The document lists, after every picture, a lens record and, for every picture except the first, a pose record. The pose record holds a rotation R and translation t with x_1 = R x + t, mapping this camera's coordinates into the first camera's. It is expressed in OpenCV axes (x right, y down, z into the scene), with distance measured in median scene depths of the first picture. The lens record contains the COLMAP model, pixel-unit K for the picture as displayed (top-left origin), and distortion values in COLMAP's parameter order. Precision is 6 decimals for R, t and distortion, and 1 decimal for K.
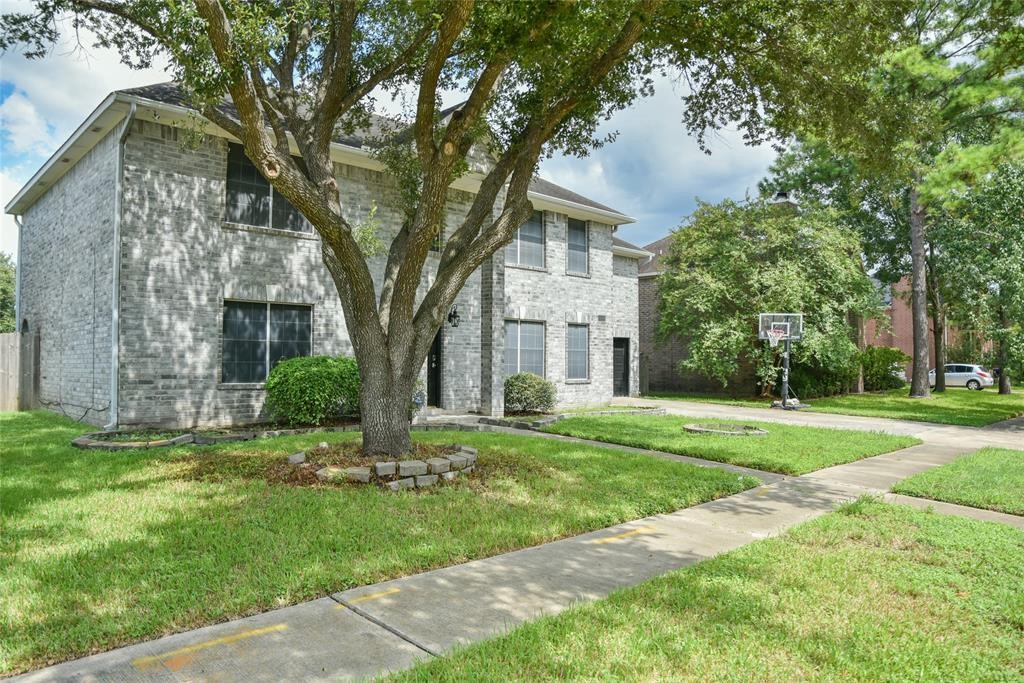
lens RADIAL K [[702.6, 0, 513.8], [0, 702.6, 341.4], [0, 0, 1]] dist [-0.120867, 0.075500]
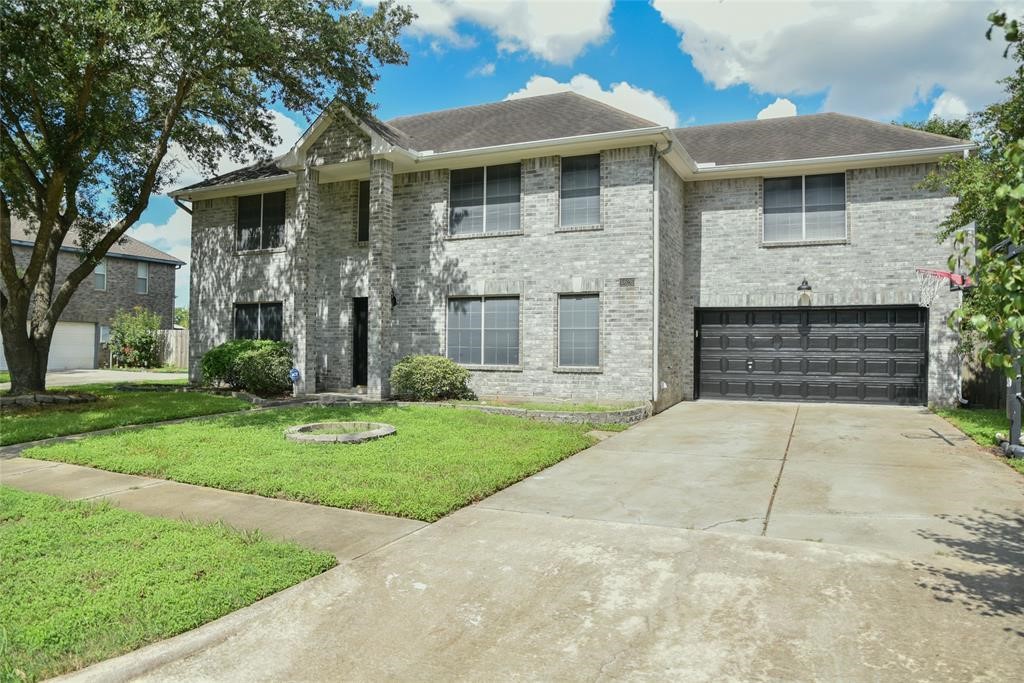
lens RADIAL K [[702.6, 0, 517.5], [0, 702.6, 343.3], [0, 0, 1]] dist [-0.120867, 0.075500]
pose [[0.352010, -0.009233, -0.935951, 1.173669], [0.025763, 0.999668, -0.000173, 0.040816], [0.935642, -0.024052, 0.352131, 1.019166]]
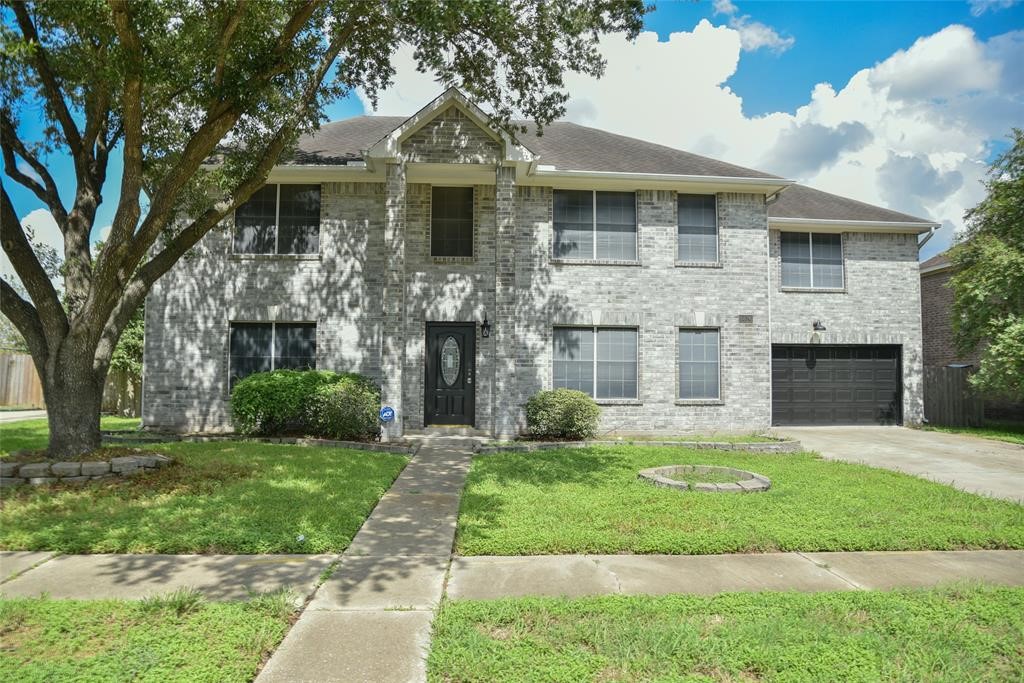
lens RADIAL K [[702.6, 0, 509.3], [0, 702.6, 344.4], [0, 0, 1]] dist [-0.120867, 0.075500]
pose [[0.755170, -0.031937, -0.654751, 0.661747], [0.018450, 0.999452, -0.027471, 0.016066], [0.655270, 0.008665, 0.755345, 0.427204]]
